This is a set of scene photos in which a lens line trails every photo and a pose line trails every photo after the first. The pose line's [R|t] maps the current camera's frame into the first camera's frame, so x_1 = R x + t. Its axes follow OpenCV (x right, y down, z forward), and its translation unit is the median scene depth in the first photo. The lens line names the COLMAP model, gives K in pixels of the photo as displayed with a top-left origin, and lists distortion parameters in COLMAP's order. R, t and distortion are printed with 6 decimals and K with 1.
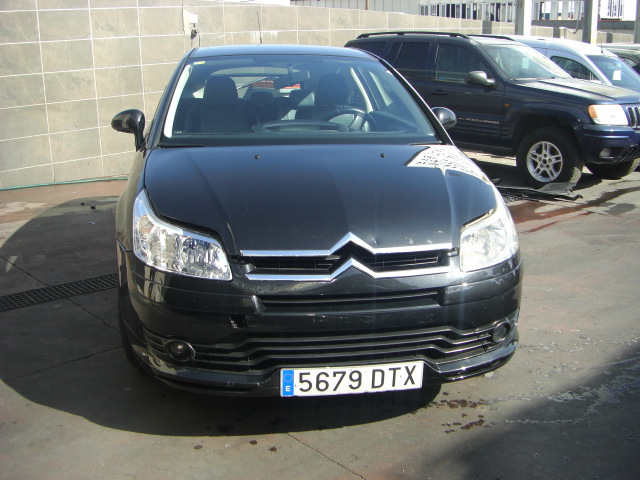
lens RADIAL K [[716.2, 0, 320.2], [0, 716.2, 239.4], [0, 0, 1]] dist [-0.132696, 0.000000]
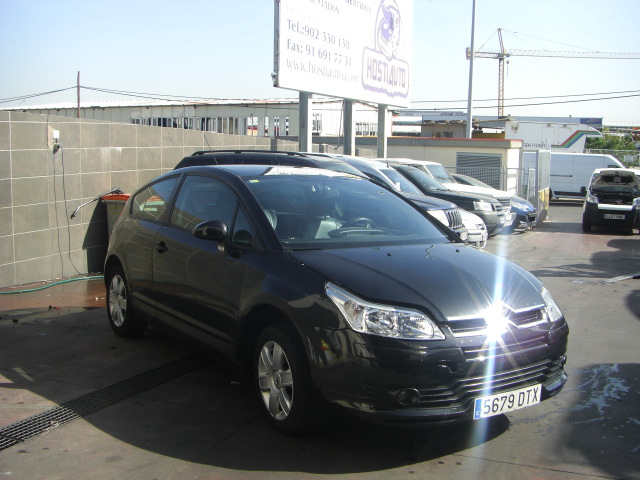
lens RADIAL K [[716.2, 0, 321.1], [0, 716.2, 241.5], [0, 0, 1]] dist [-0.132696, 0.000000]
pose [[0.908715, -0.028891, 0.416416, -0.766204], [0.090507, 0.987507, -0.128993, 0.022415], [-0.407487, 0.154906, 0.899977, -0.156468]]
